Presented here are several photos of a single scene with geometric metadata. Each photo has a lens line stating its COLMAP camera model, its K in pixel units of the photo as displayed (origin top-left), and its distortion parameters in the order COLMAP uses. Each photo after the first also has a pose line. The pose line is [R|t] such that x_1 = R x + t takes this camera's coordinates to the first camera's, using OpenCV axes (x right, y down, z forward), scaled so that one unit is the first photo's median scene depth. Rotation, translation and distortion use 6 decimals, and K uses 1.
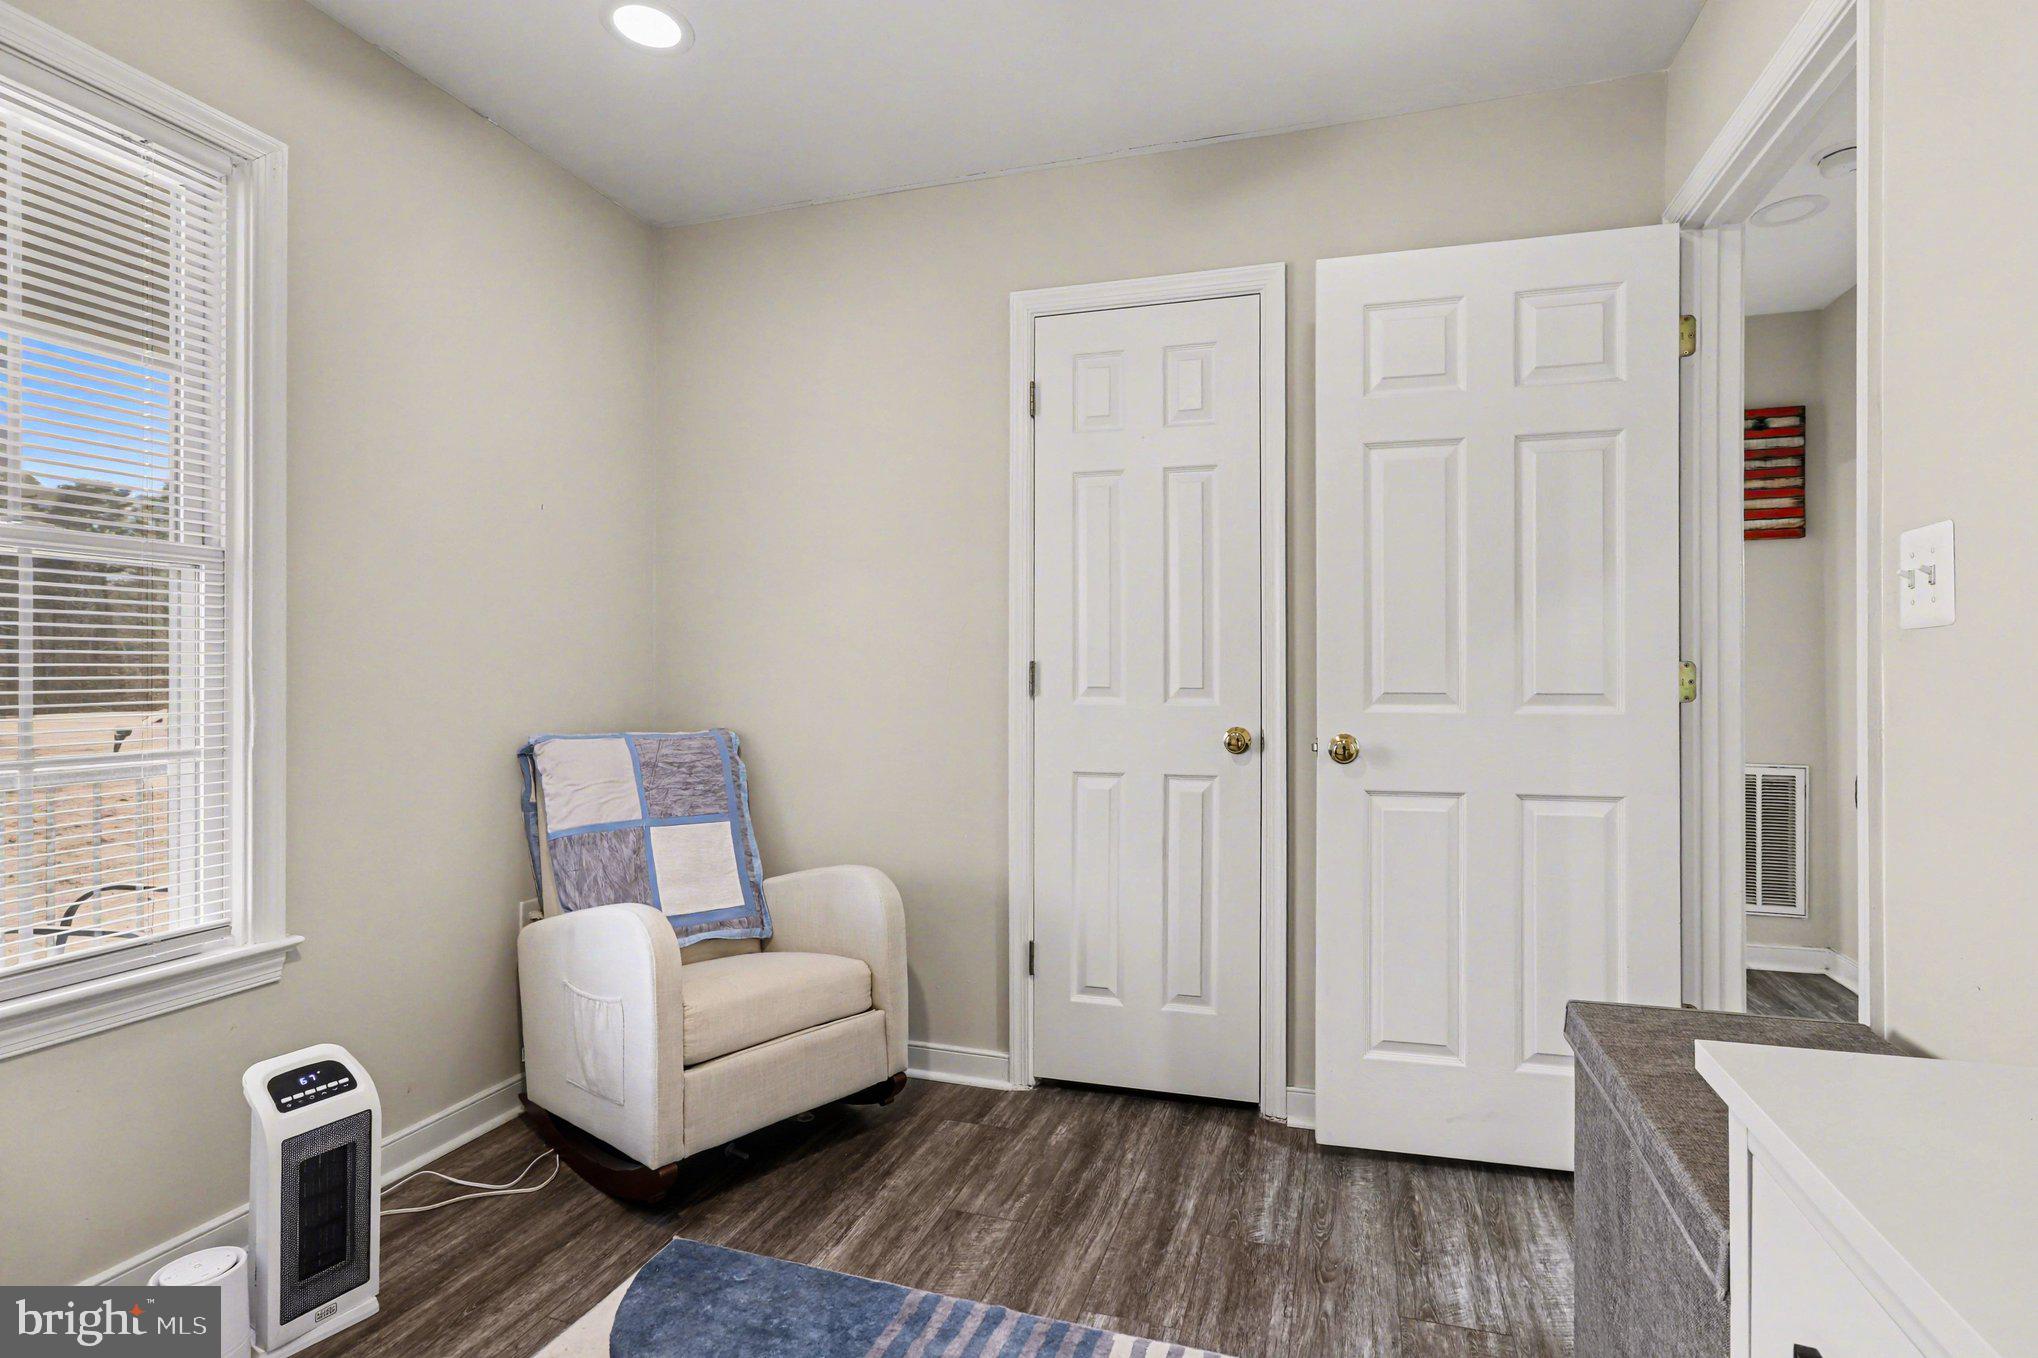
lens RADIAL K [[981.7, 0, 1073.8], [0, 981.7, 667.8], [0, 0, 1]] dist [-0.009742, -0.000223]
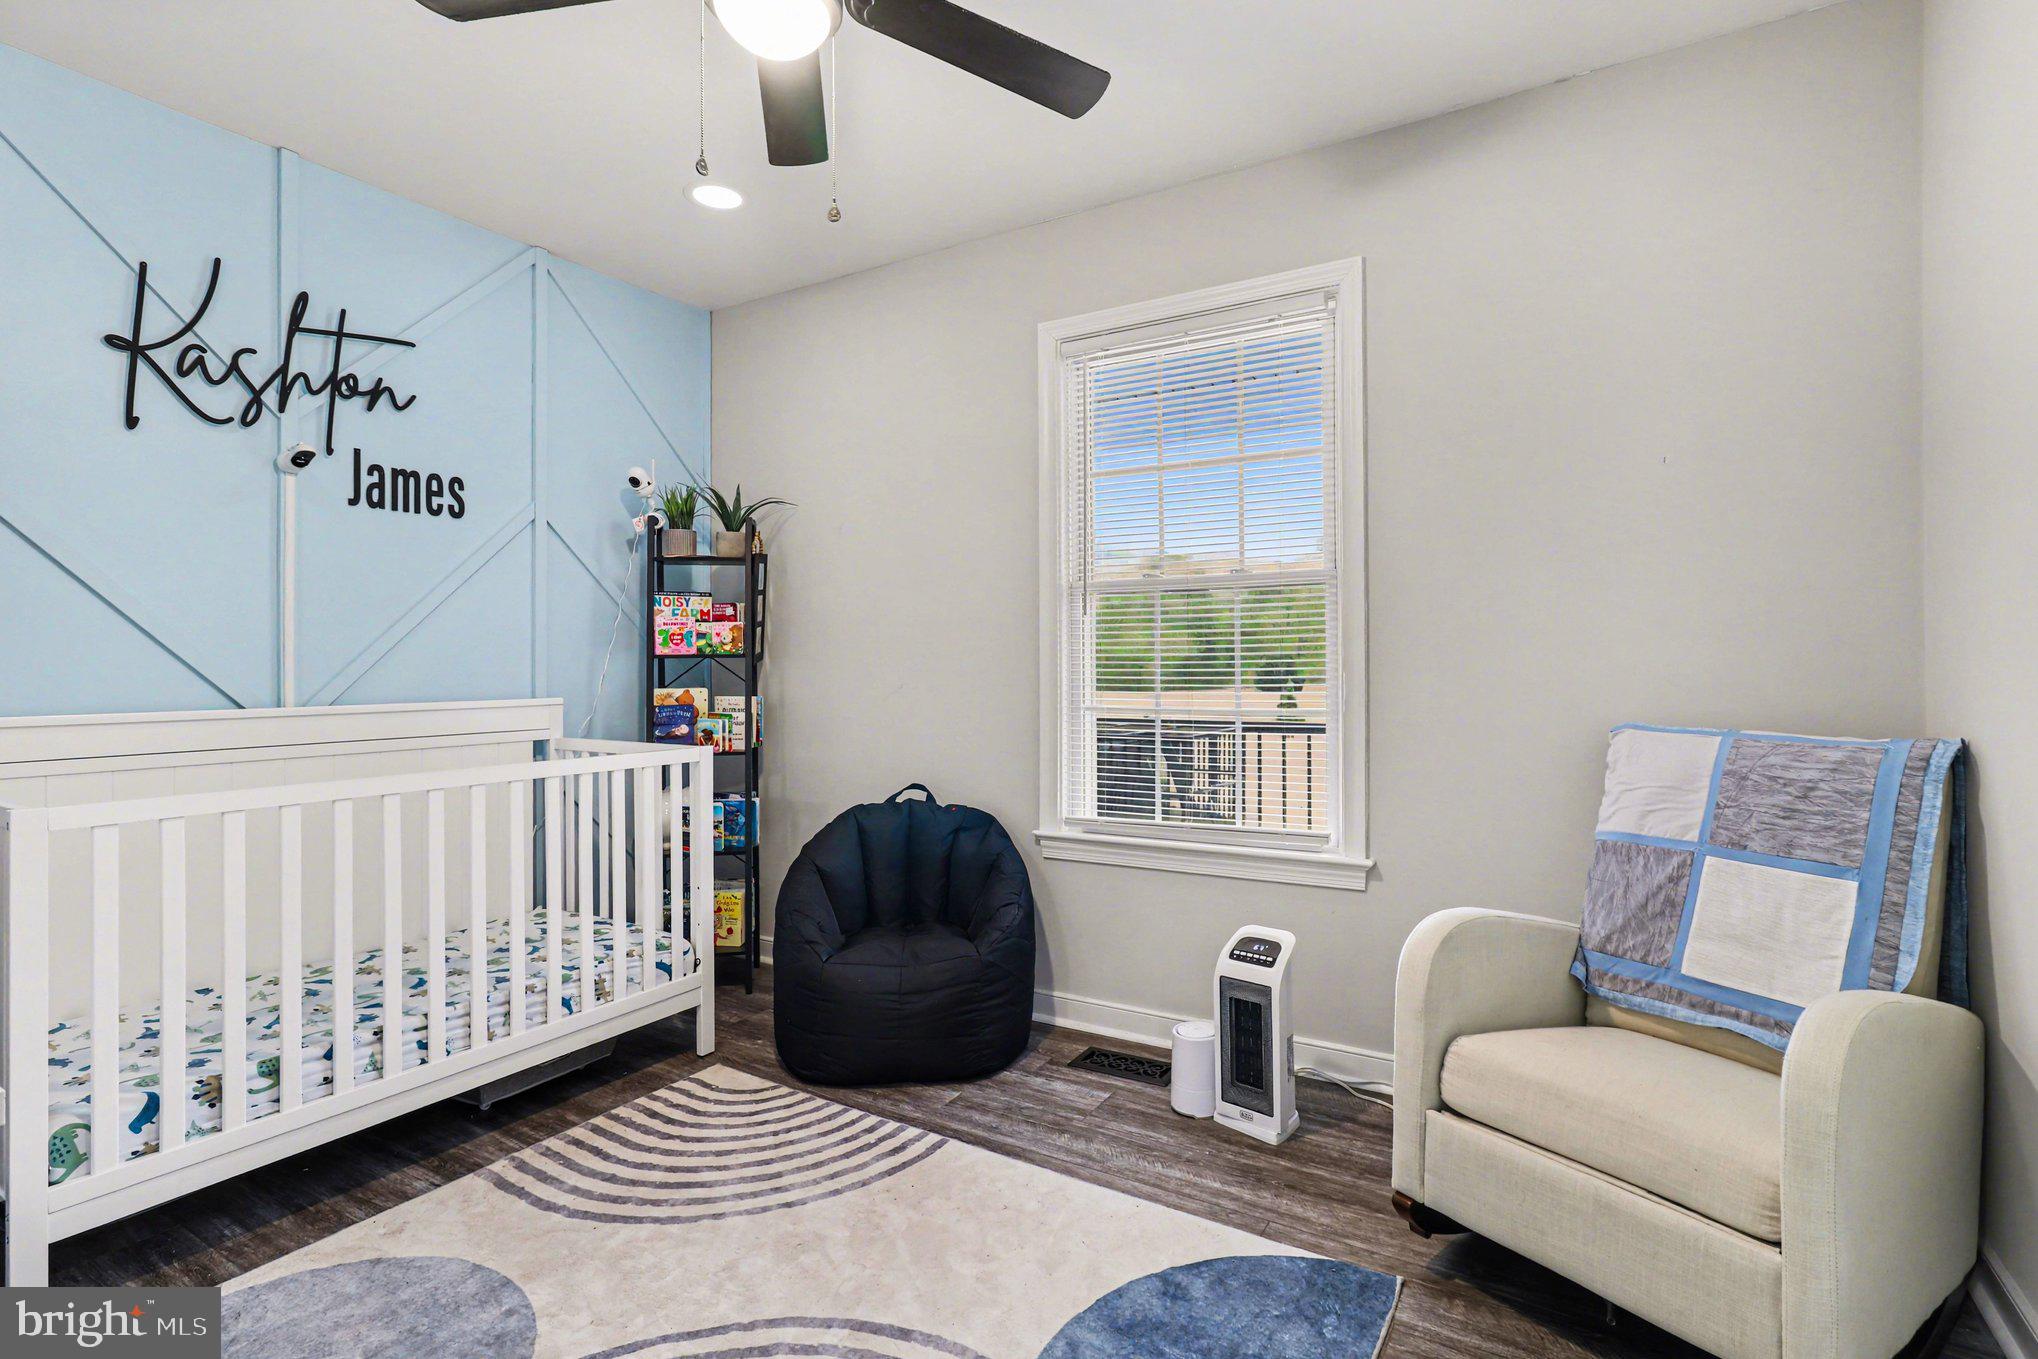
lens RADIAL K [[981.7, 0, 1073.8], [0, 981.7, 668.3], [0, 0, 1]] dist [-0.009742, -0.000223]
pose [[-0.248514, 0.006711, -0.968605, 0.421772], [0.010545, 0.999935, 0.004222, 0.011395], [0.968571, -0.009165, -0.248568, 0.736887]]
